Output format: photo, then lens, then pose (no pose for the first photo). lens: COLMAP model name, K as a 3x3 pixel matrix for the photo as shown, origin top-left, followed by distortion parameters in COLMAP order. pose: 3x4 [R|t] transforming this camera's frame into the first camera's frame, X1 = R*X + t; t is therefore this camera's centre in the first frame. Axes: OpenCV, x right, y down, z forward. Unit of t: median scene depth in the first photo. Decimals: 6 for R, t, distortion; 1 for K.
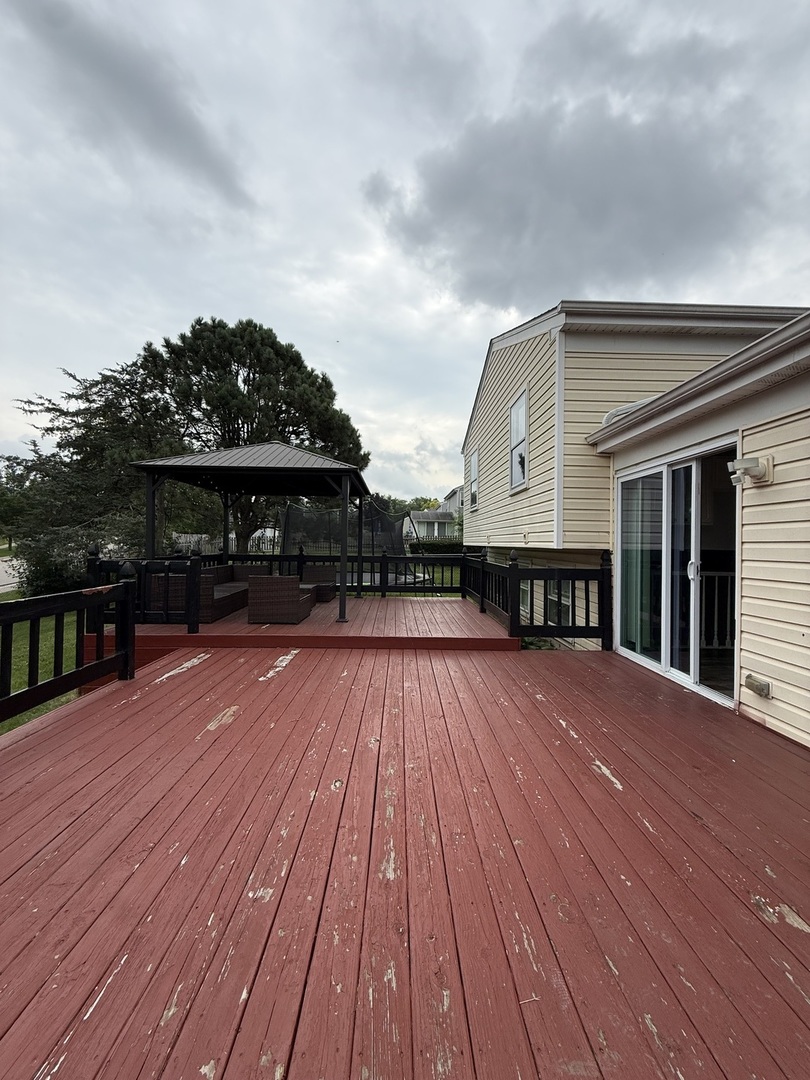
lens RADIAL K [[428.8, 0, 405.0], [0, 428.8, 540.0], [0, 0, 1]] dist [0.000557, 0.000185]
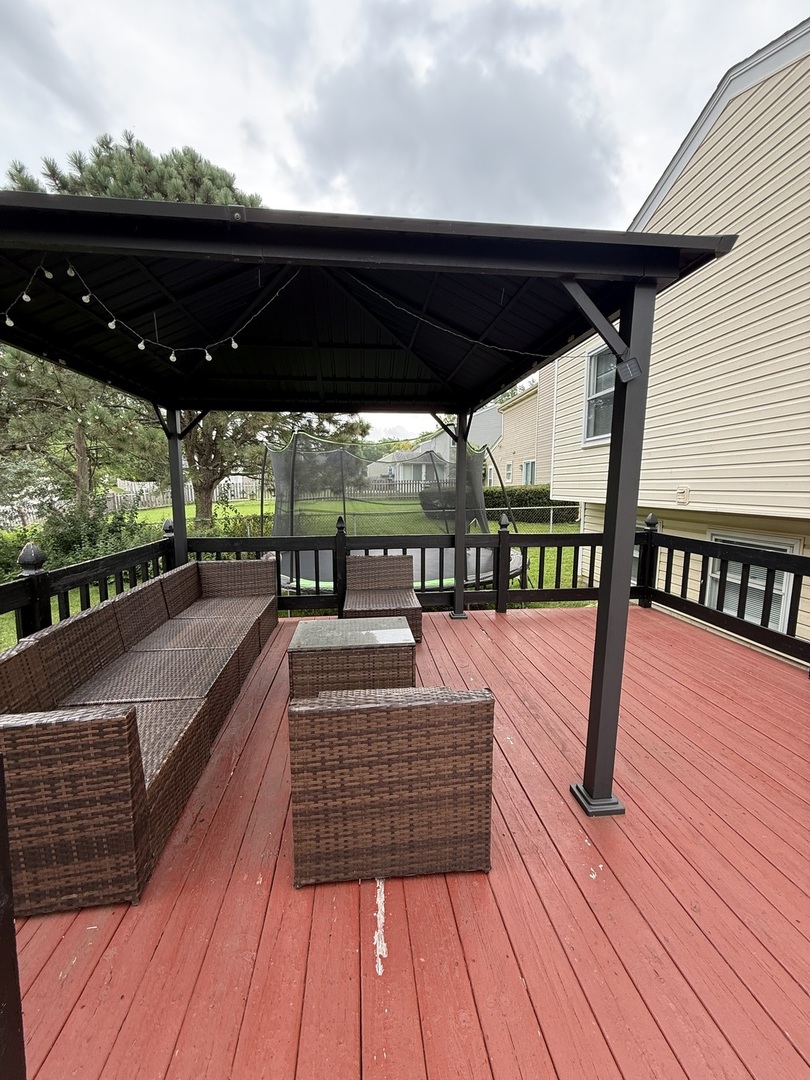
lens RADIAL K [[428.8, 0, 405.0], [0, 428.8, 540.0], [0, 0, 1]] dist [0.000557, 0.000185]
pose [[0.996392, -0.024222, 0.081340, -0.115357], [0.013273, 0.991088, 0.132543, -0.013794], [-0.083825, -0.130985, 0.987834, 0.281587]]
